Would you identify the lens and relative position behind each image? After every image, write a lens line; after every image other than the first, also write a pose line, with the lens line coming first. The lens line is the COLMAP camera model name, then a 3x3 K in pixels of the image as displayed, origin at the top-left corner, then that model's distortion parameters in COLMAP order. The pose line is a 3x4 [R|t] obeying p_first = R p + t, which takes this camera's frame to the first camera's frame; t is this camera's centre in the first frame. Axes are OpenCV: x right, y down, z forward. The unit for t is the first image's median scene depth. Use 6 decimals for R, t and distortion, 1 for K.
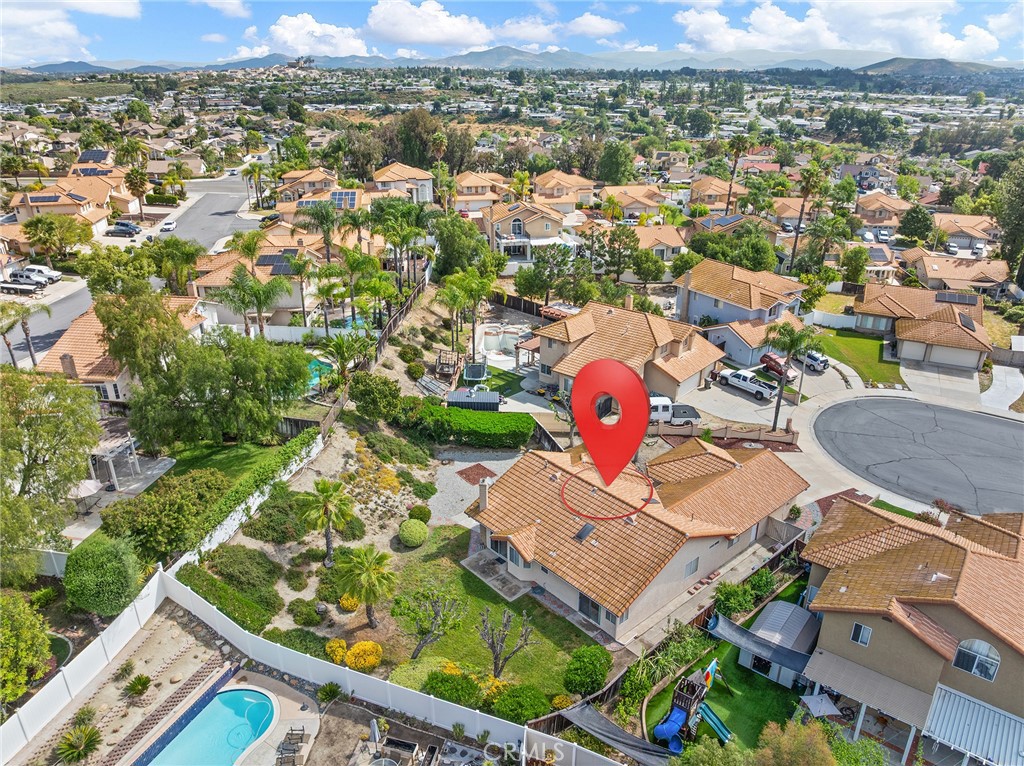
lens RADIAL K [[722.5, 0, 514.8], [0, 722.5, 385.1], [0, 0, 1]] dist [-0.031639, -0.003175]
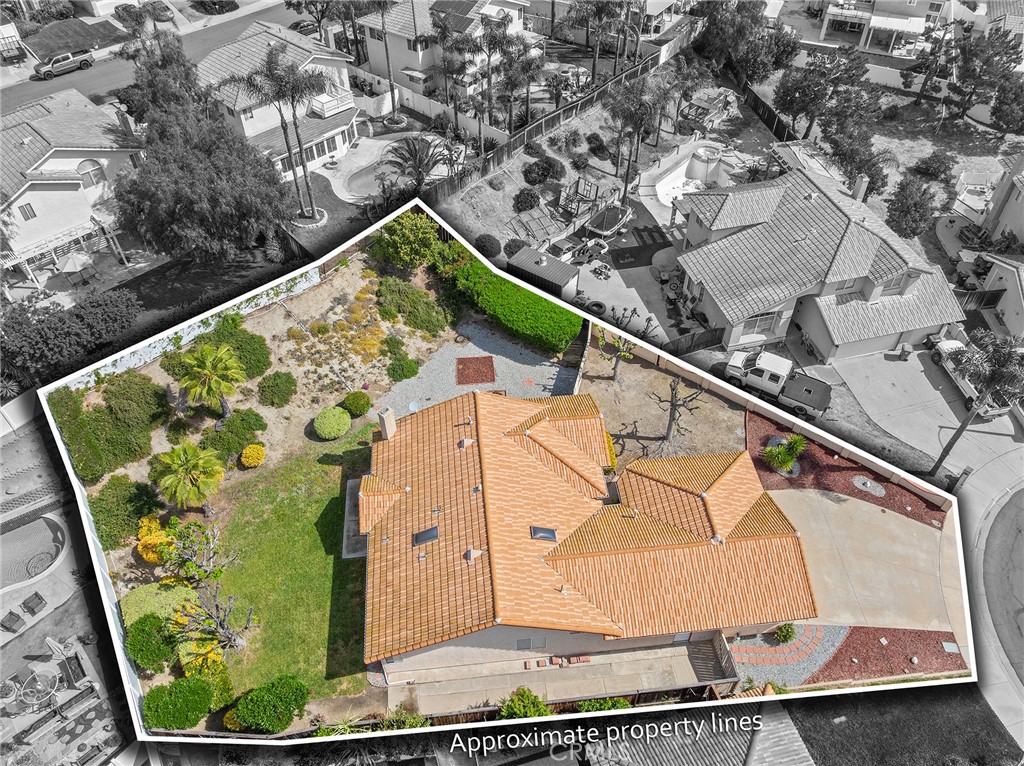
lens RADIAL K [[722.5, 0, 514.8], [0, 722.5, 385.1], [0, 0, 1]] dist [-0.031639, -0.003175]
pose [[0.815133, 0.412110, -0.407092, 0.296043], [-0.222041, 0.871369, 0.437510, -0.210671], [0.535029, -0.266238, 0.801786, 0.326127]]
